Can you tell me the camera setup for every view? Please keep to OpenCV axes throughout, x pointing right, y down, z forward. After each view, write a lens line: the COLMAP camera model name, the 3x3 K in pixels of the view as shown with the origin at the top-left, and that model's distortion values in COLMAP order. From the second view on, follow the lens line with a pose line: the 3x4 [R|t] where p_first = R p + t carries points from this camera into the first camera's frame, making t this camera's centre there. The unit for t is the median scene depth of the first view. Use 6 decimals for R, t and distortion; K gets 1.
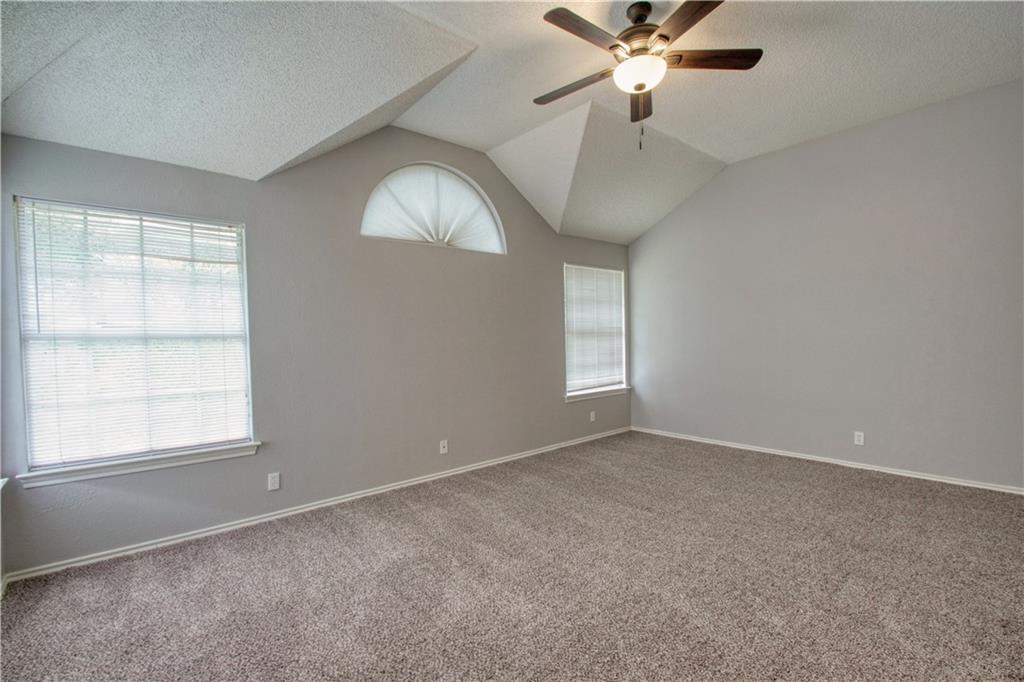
lens RADIAL K [[455.1, 0, 518.1], [0, 455.1, 341.4], [0, 0, 1]] dist [0.003899, -0.009322]
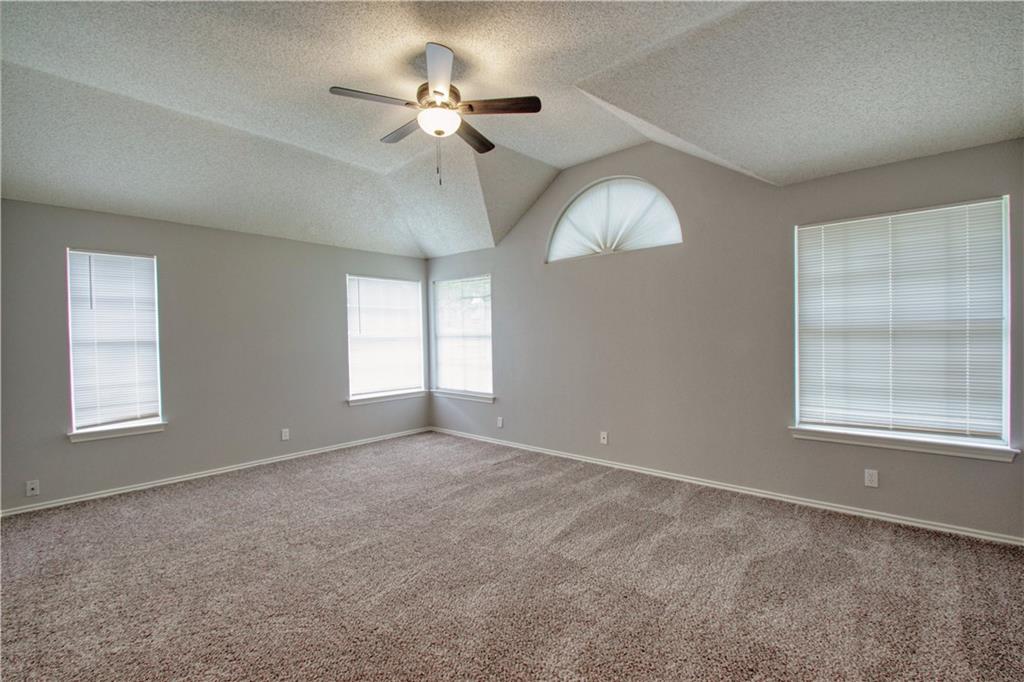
lens RADIAL K [[455.1, 0, 514.2], [0, 455.1, 339.2], [0, 0, 1]] dist [0.003899, -0.009322]
pose [[0.148690, 0.019029, -0.988701, 0.849994], [-0.005411, 0.999816, 0.018429, -0.023164], [0.988869, 0.002609, 0.148765, 0.602439]]
